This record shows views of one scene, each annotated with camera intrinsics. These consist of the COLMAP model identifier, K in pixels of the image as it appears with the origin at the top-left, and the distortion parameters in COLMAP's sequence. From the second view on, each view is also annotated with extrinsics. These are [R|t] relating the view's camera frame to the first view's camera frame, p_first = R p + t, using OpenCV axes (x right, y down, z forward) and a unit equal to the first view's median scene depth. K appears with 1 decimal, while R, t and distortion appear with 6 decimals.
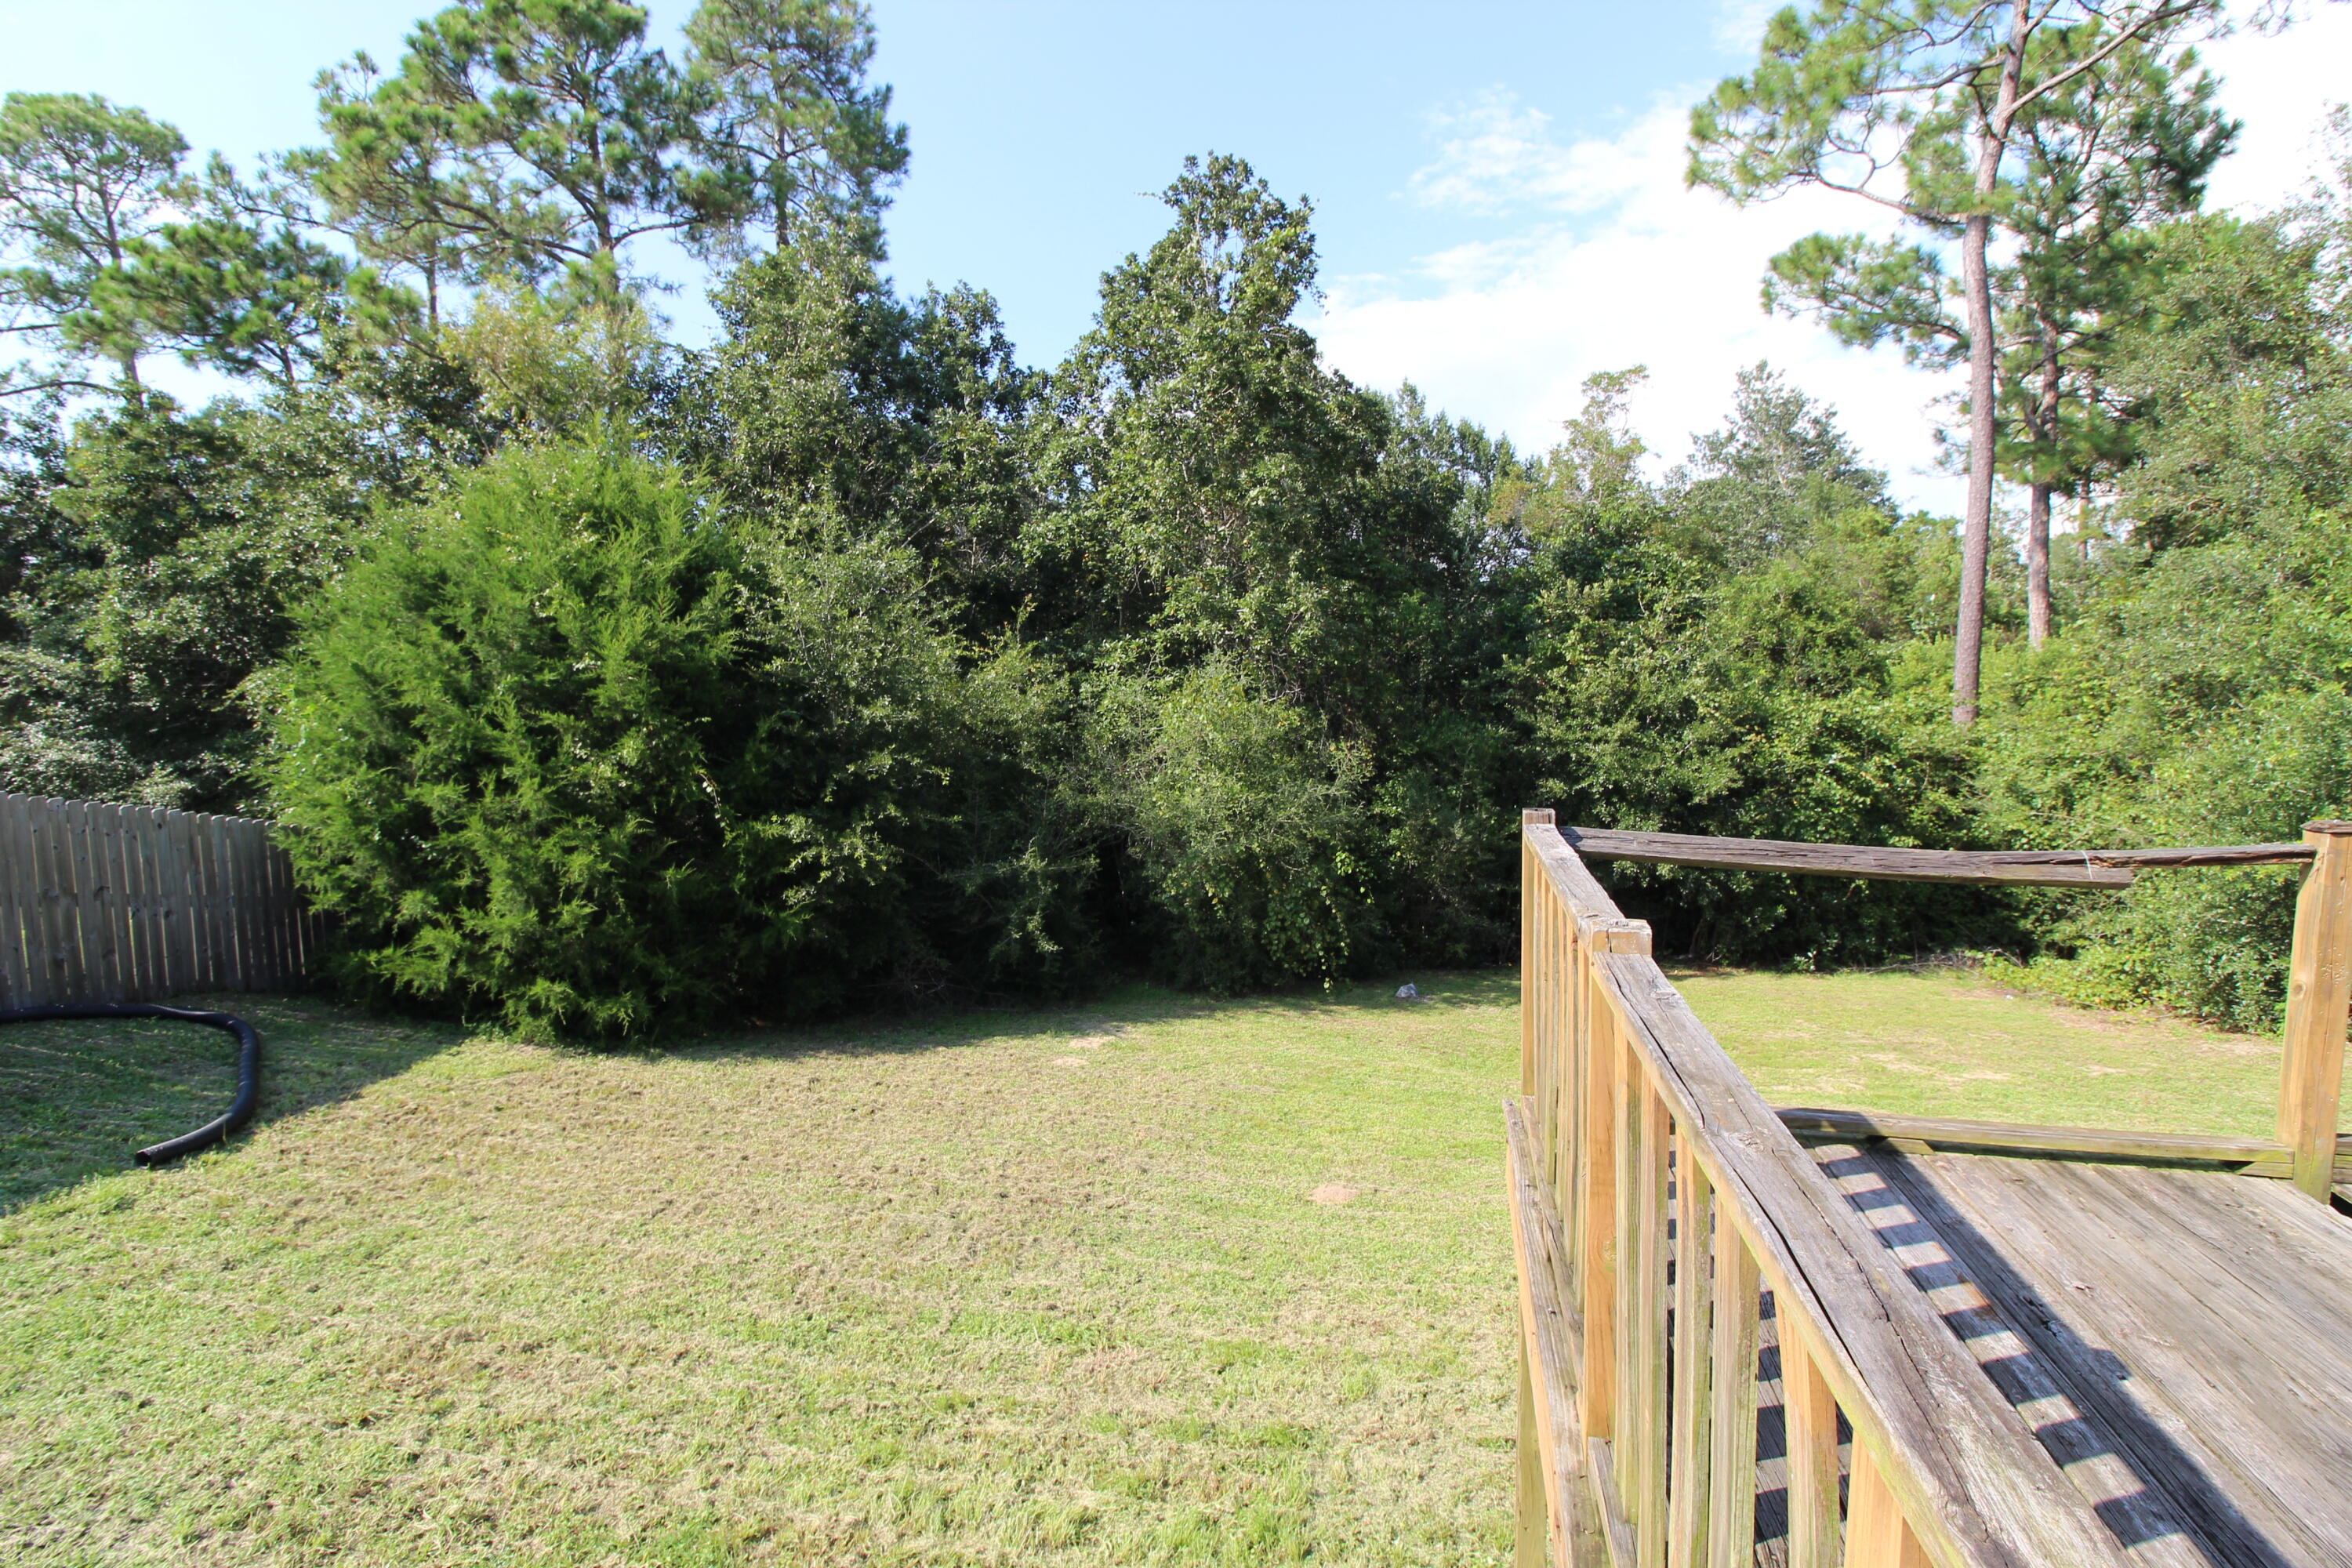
lens RADIAL K [[1090.5, 0, 1189.6], [0, 1090.5, 747.9], [0, 0, 1]] dist [0.001398, -0.015190]
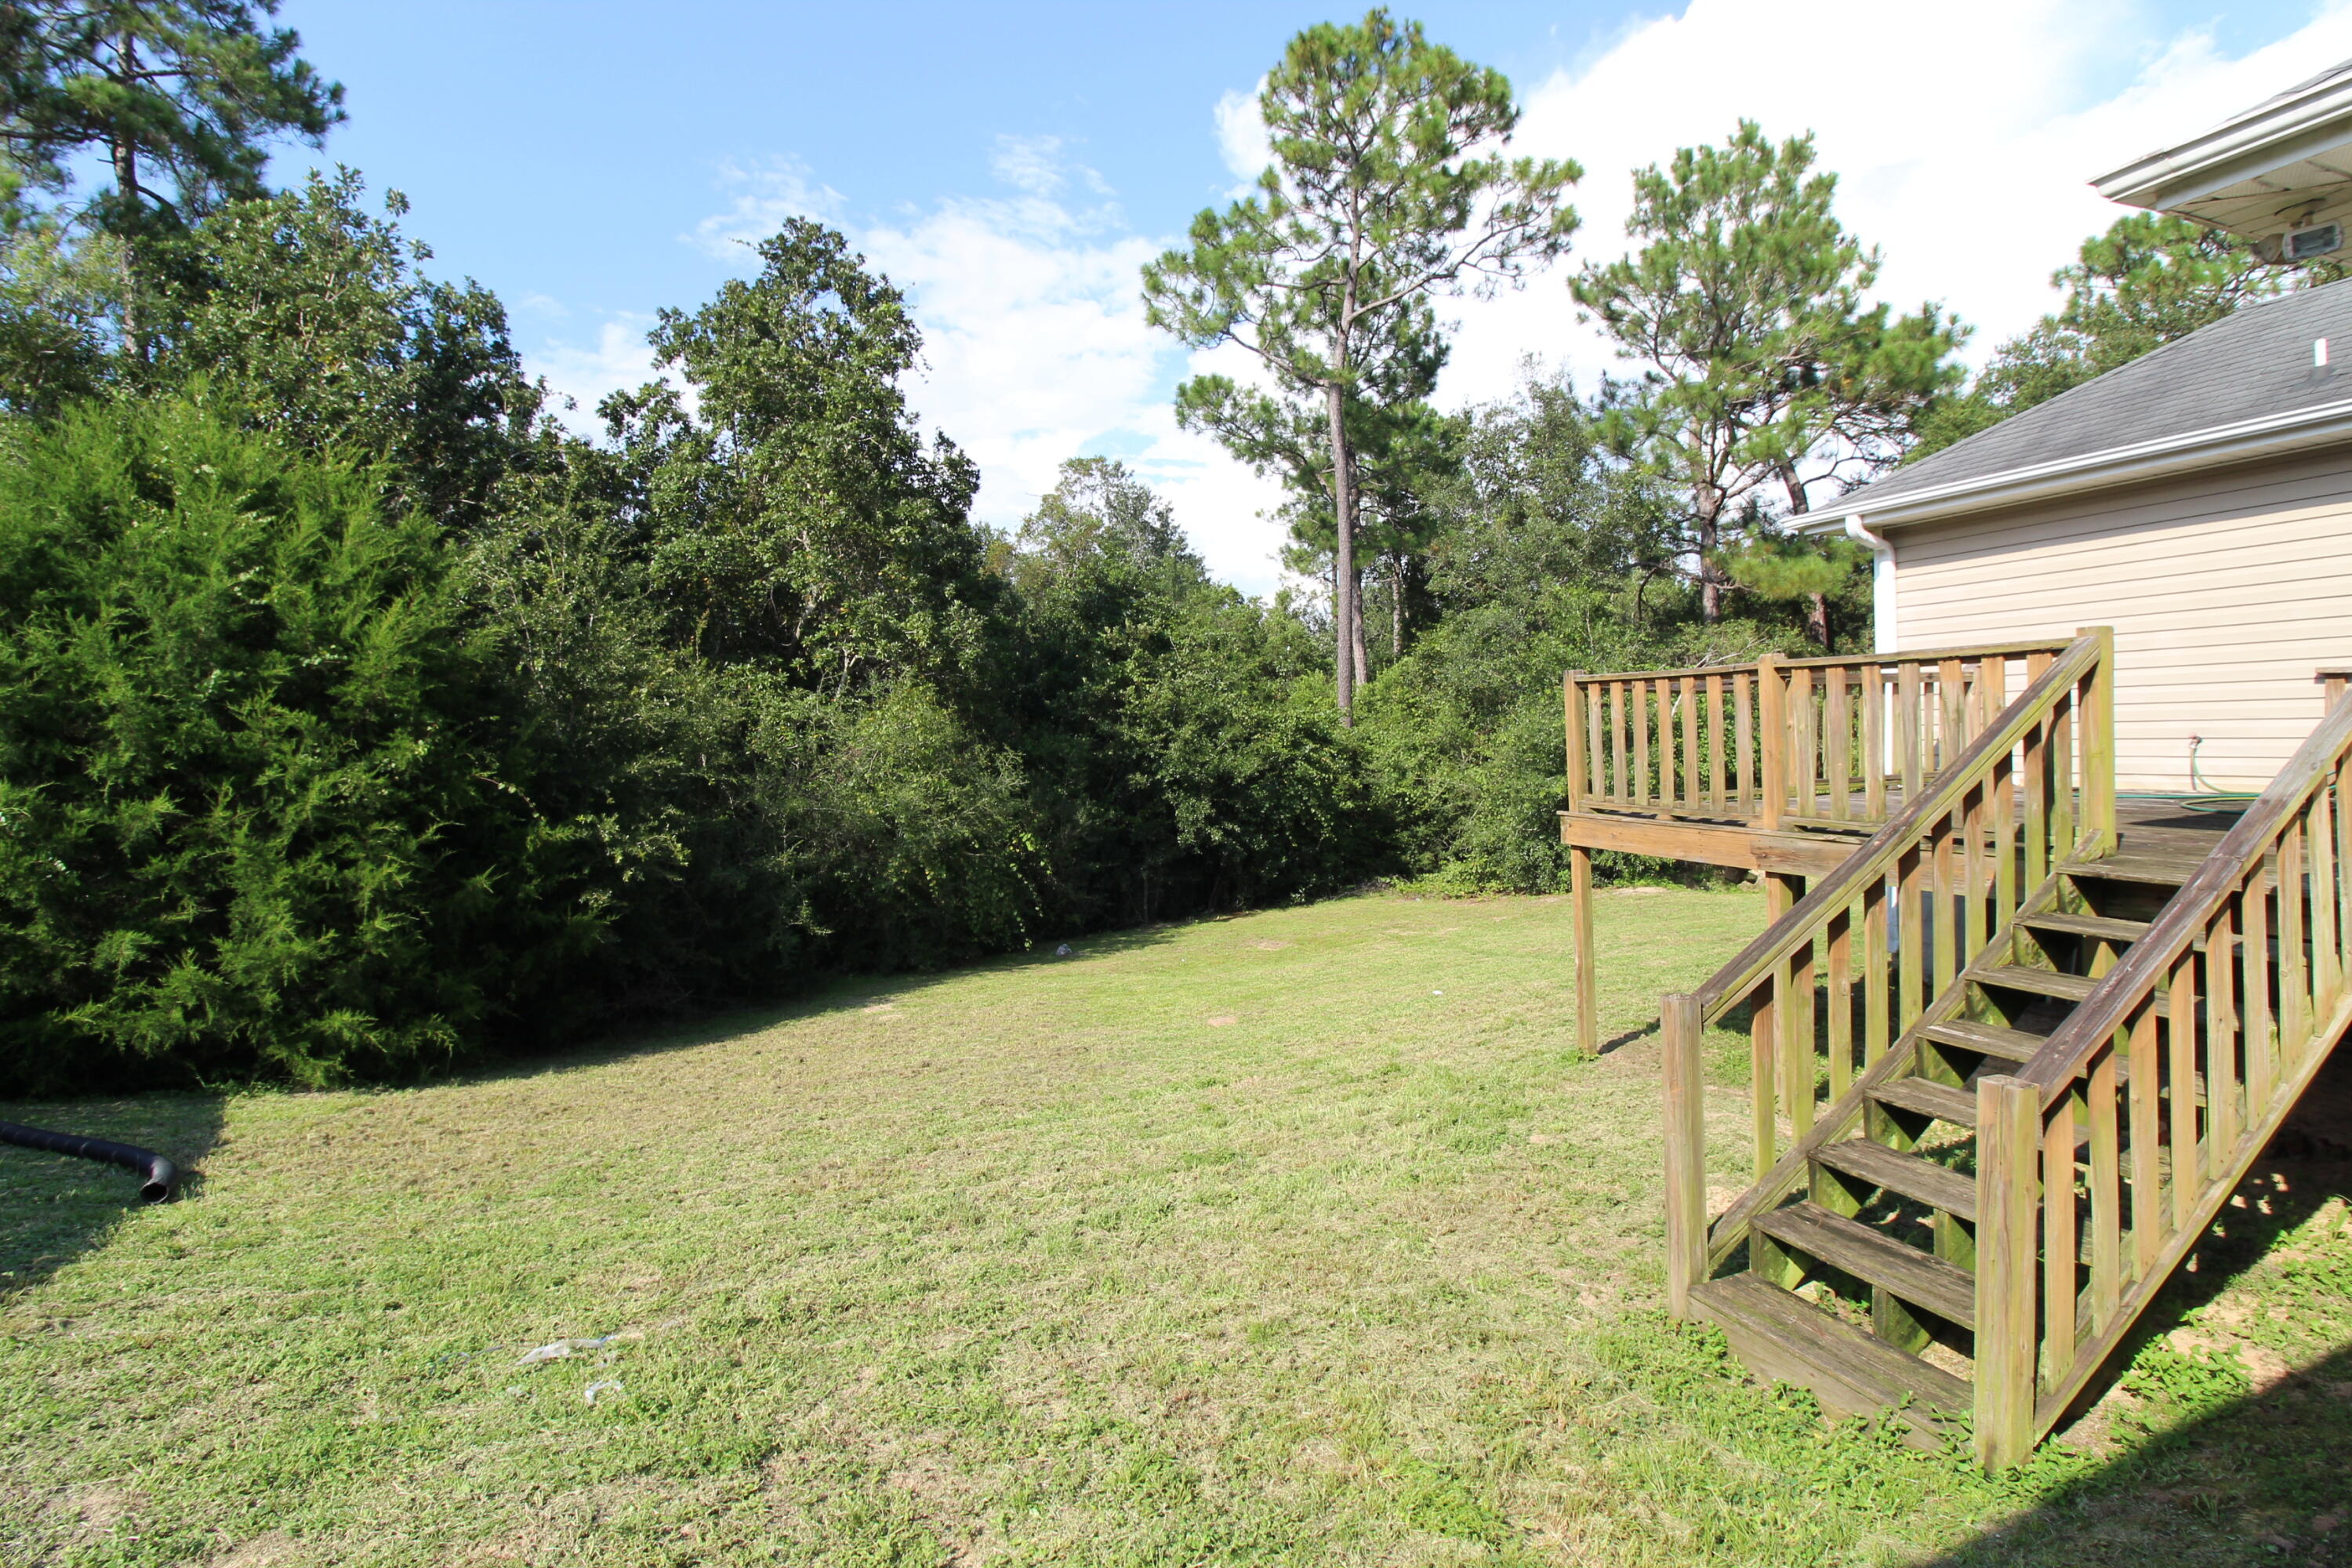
lens RADIAL K [[1090.5, 0, 1189.6], [0, 1090.5, 747.9], [0, 0, 1]] dist [0.001398, -0.015190]
pose [[0.820906, -0.032418, 0.570142, -0.333327], [0.066861, 0.996977, -0.039581, 0.052435], [-0.567135, 0.070612, 0.820592, -0.076110]]
